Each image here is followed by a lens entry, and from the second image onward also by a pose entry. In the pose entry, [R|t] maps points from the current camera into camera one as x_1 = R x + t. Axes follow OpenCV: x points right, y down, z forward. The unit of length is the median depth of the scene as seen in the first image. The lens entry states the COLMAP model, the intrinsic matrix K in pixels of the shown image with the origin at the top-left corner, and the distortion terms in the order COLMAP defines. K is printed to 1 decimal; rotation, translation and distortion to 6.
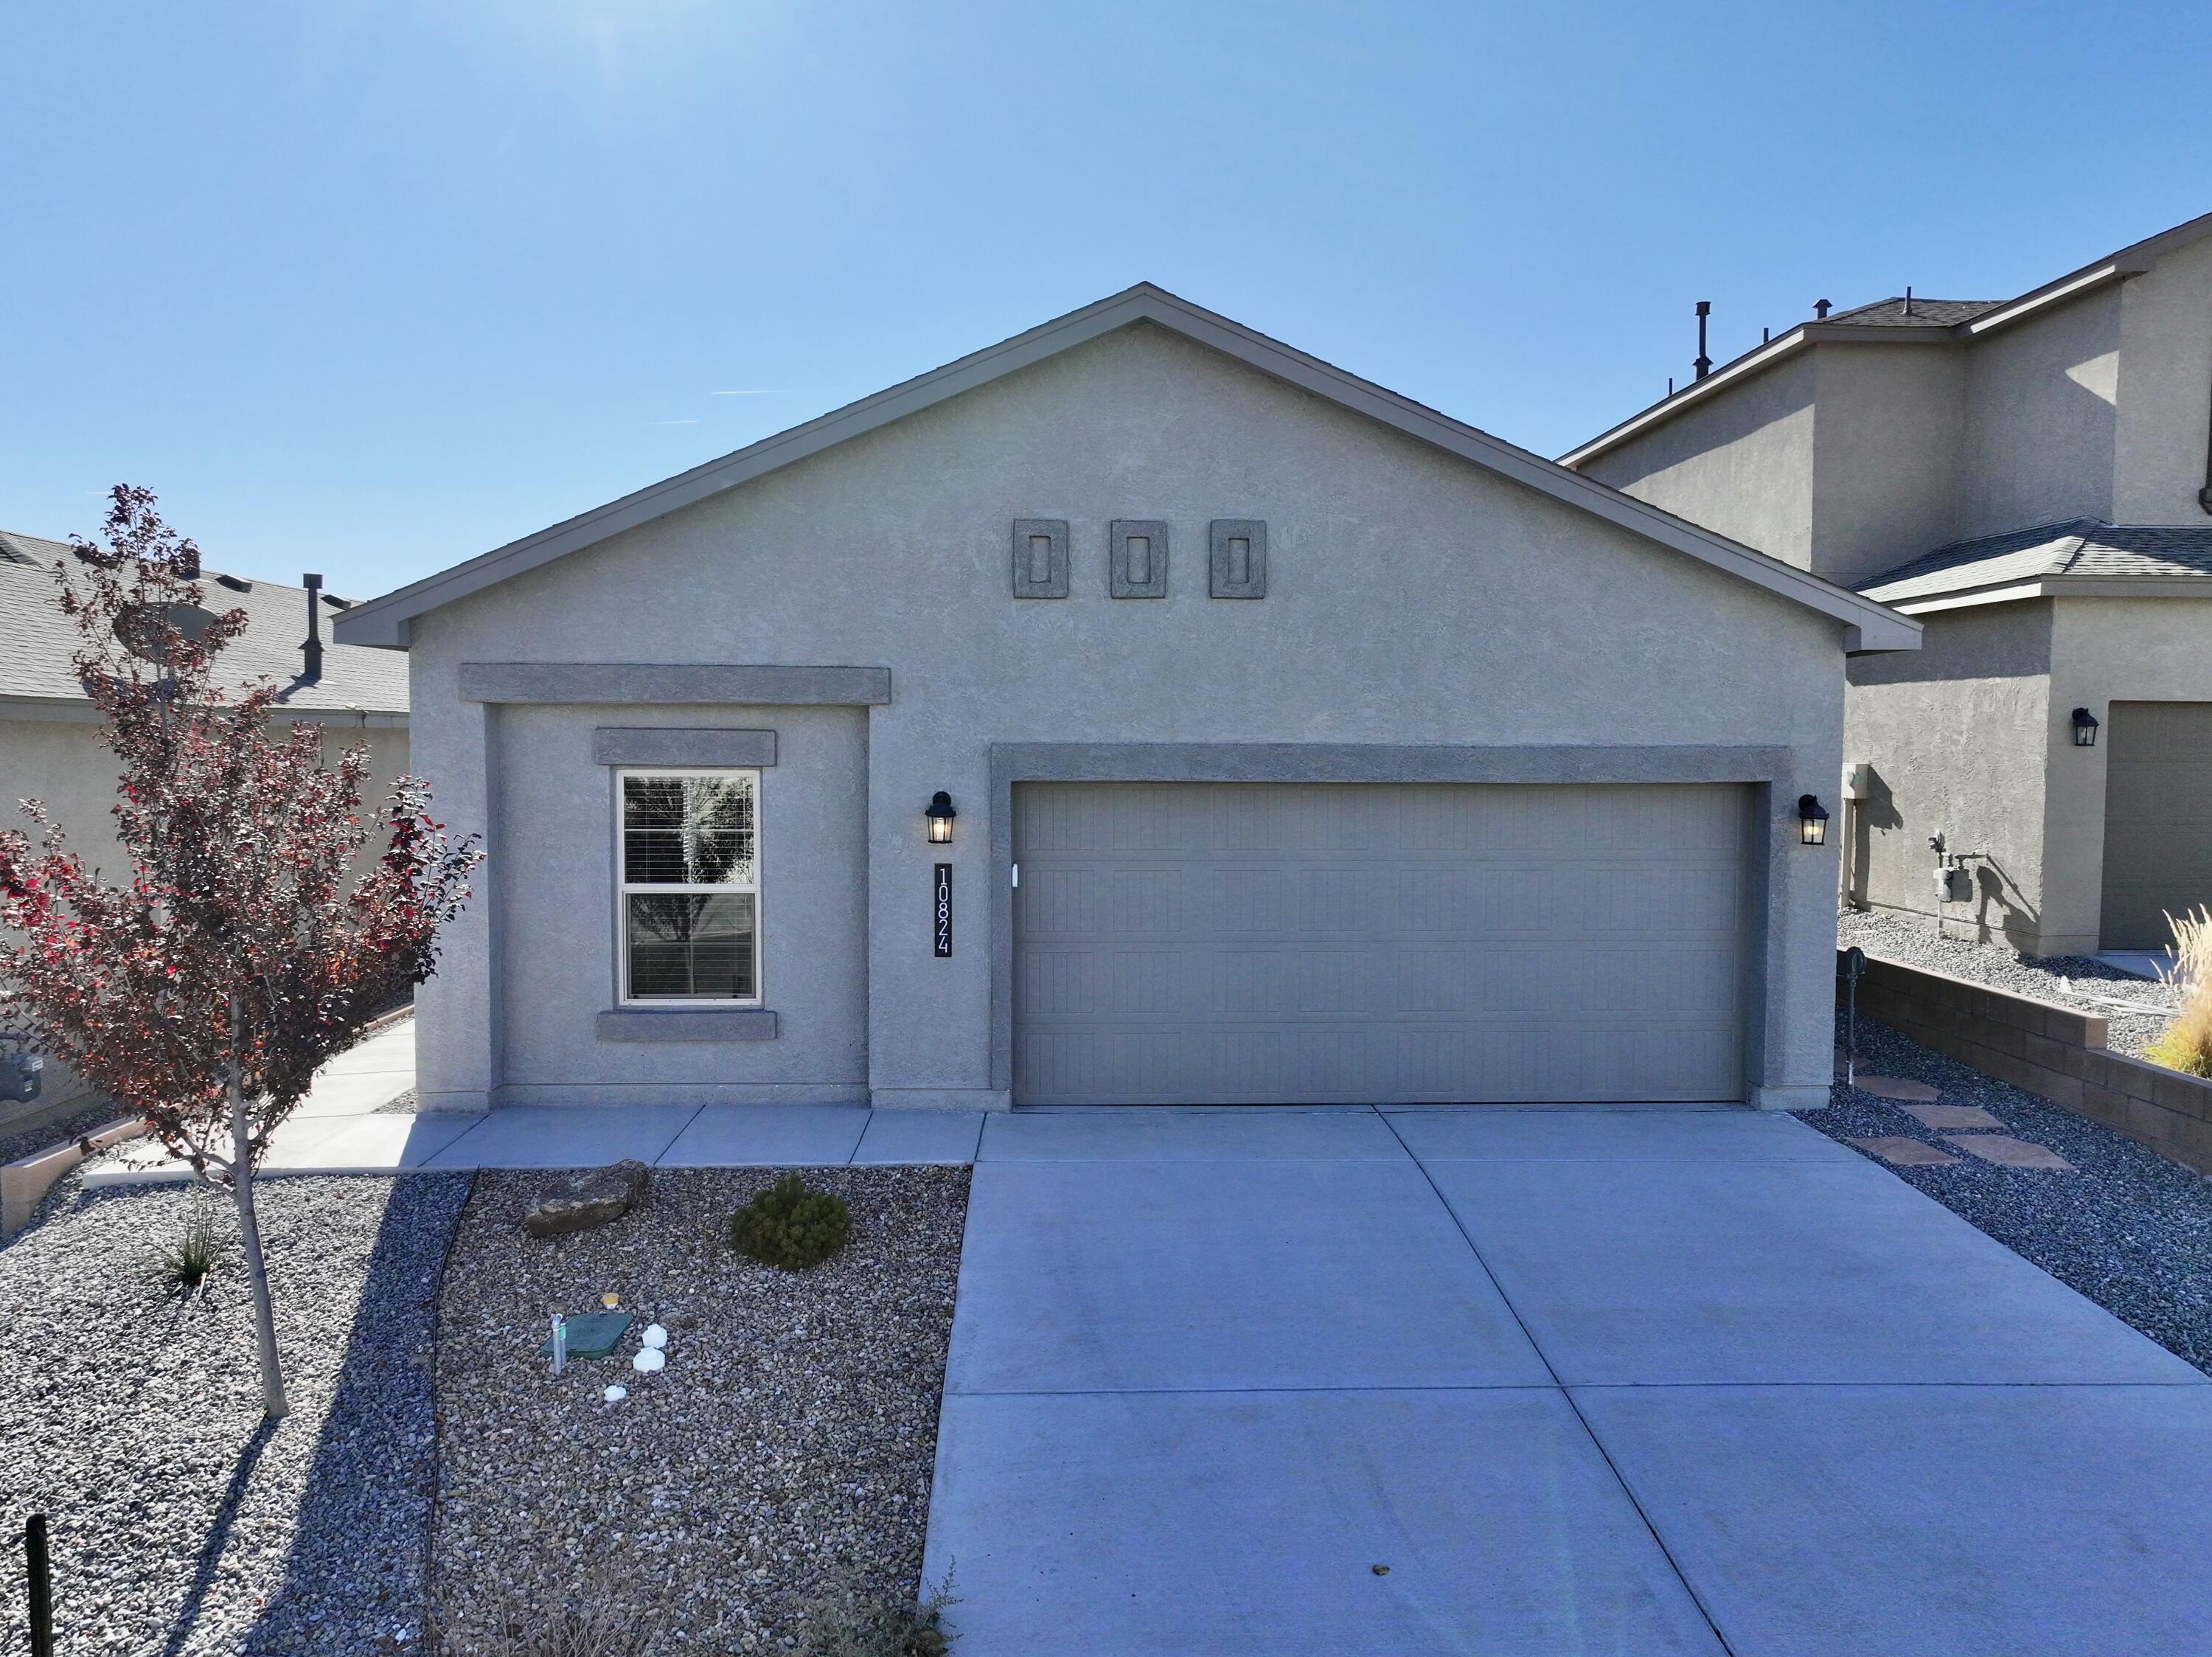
lens RADIAL K [[1544.8, 0, 1107.0], [0, 1544.8, 833.0], [0, 0, 1]] dist [-0.004978, 0.020379]
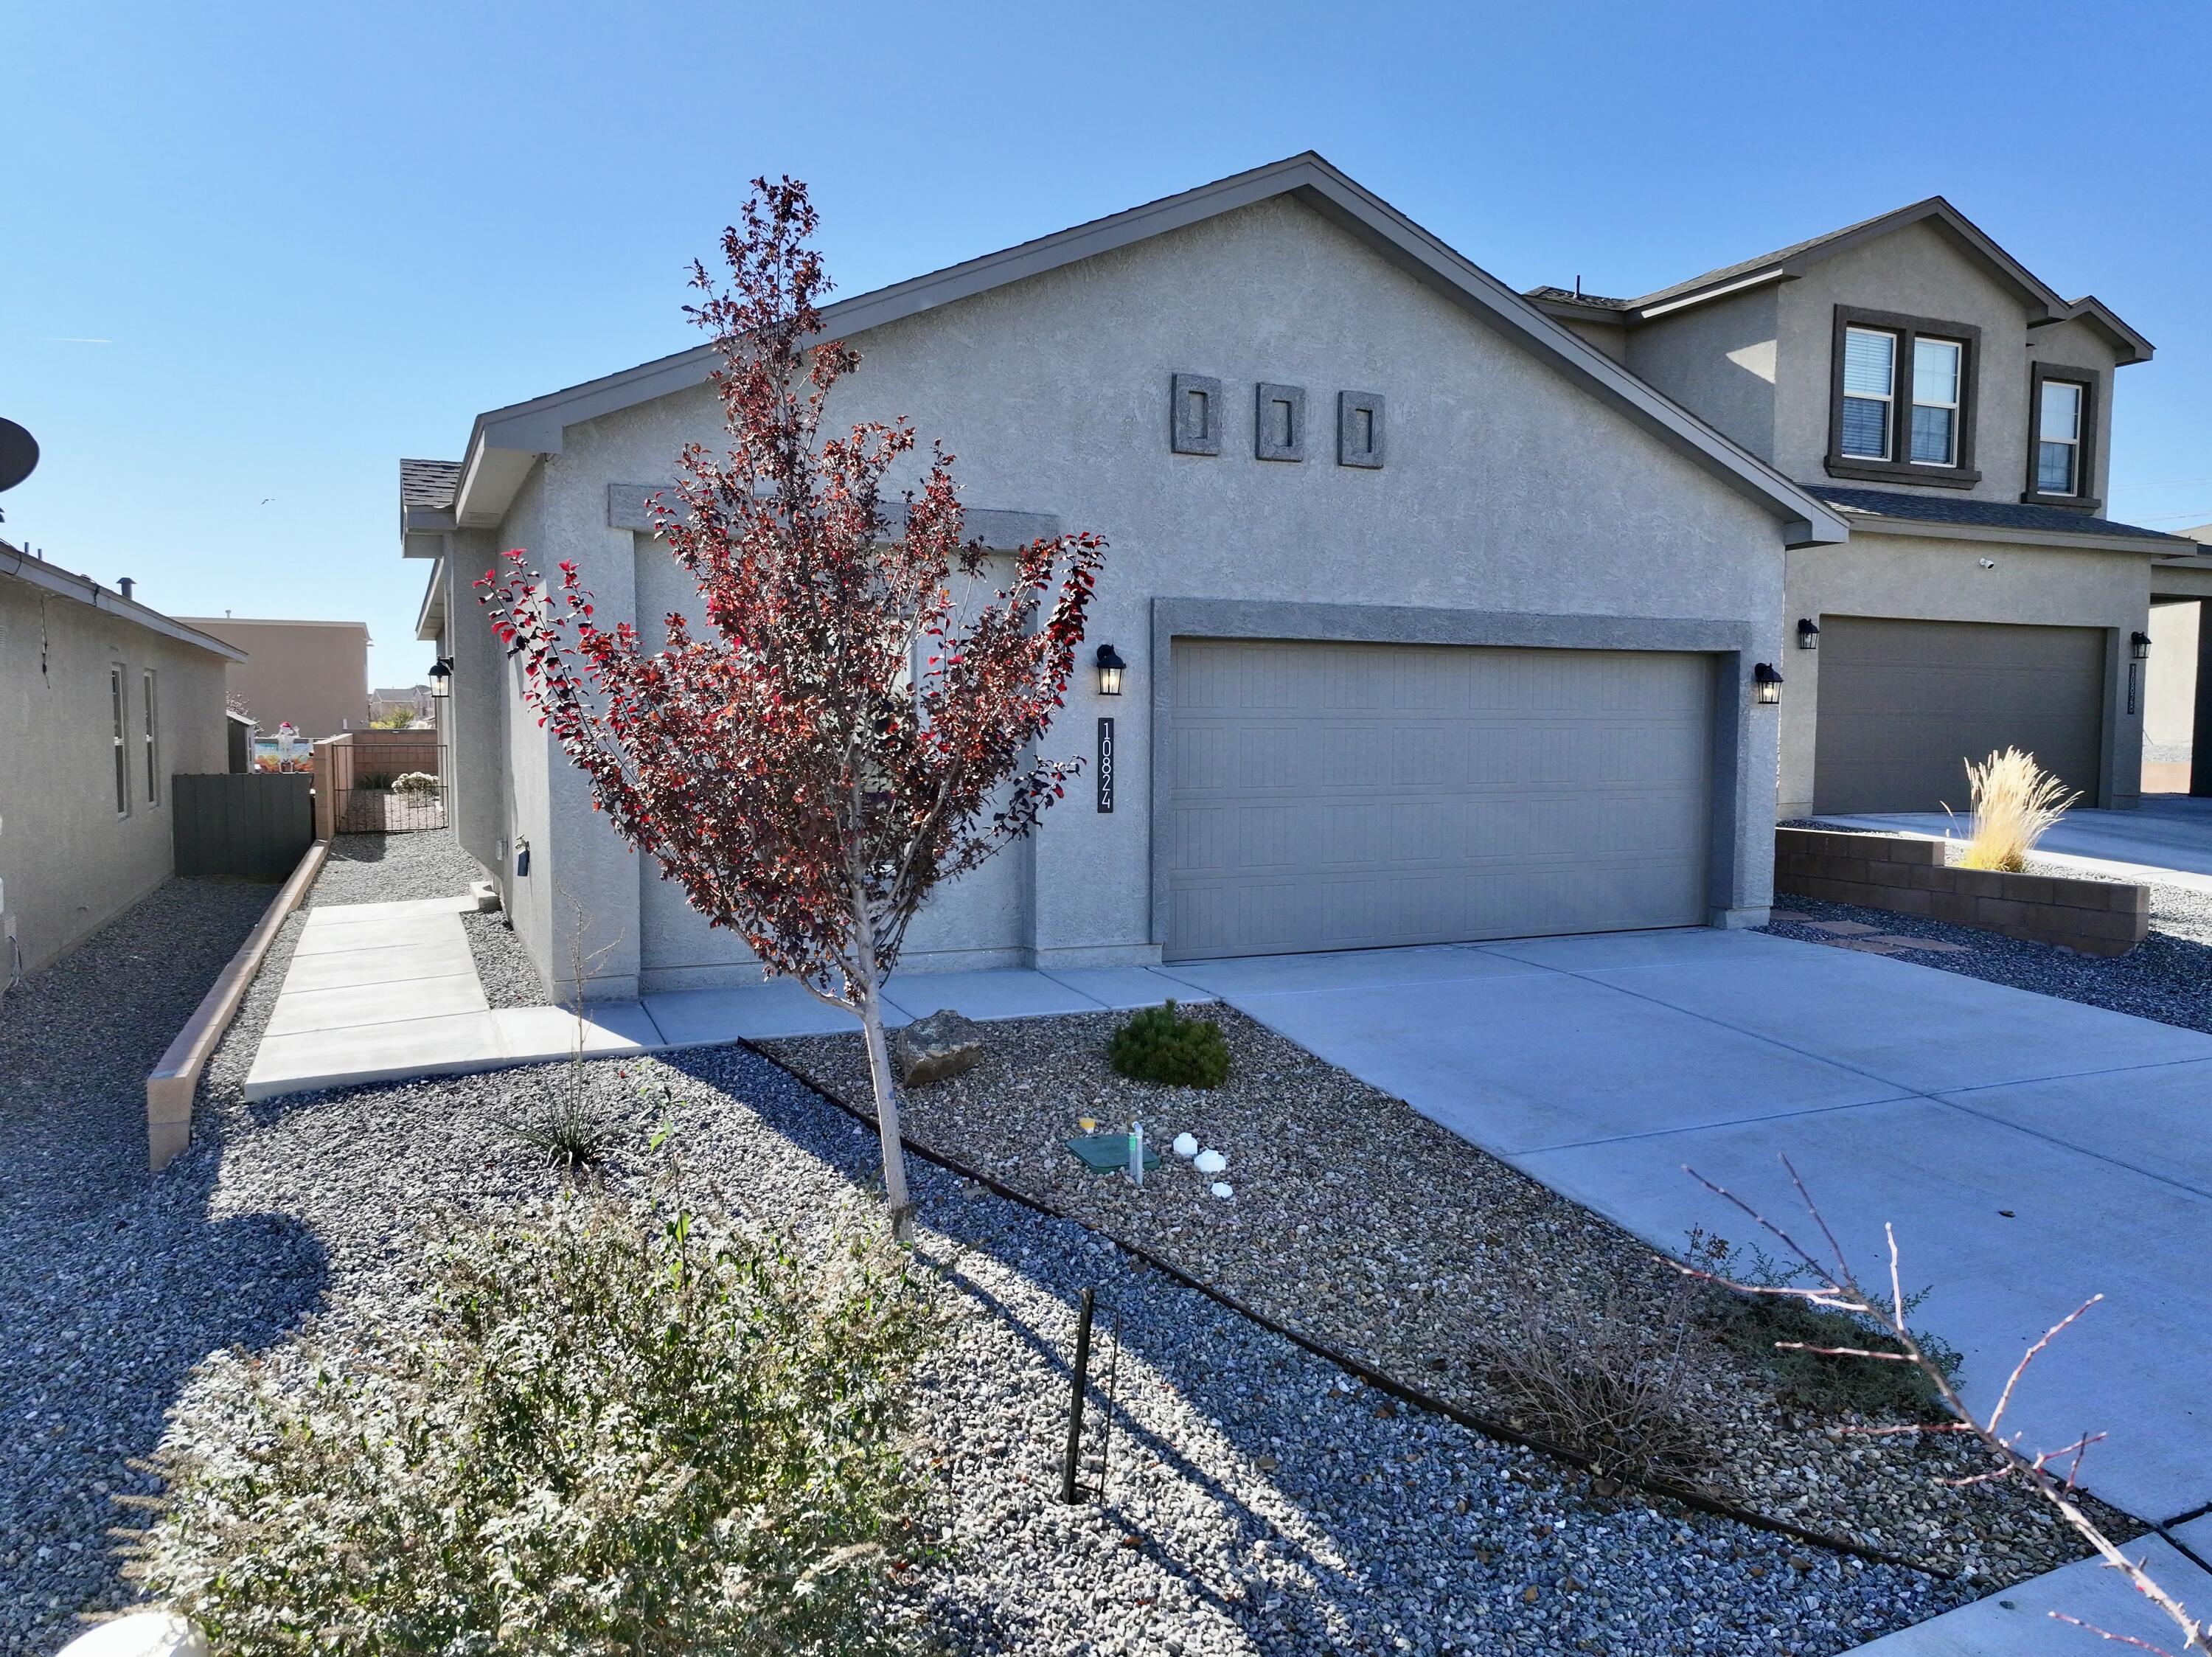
lens RADIAL K [[1544.8, 0, 1107.0], [0, 1544.8, 833.0], [0, 0, 1]] dist [-0.004978, 0.020379]
pose [[0.924852, -0.026885, 0.379376, -0.482192], [0.022358, 0.999617, 0.016335, 0.077386], [-0.379670, -0.006625, 0.925098, 0.083110]]
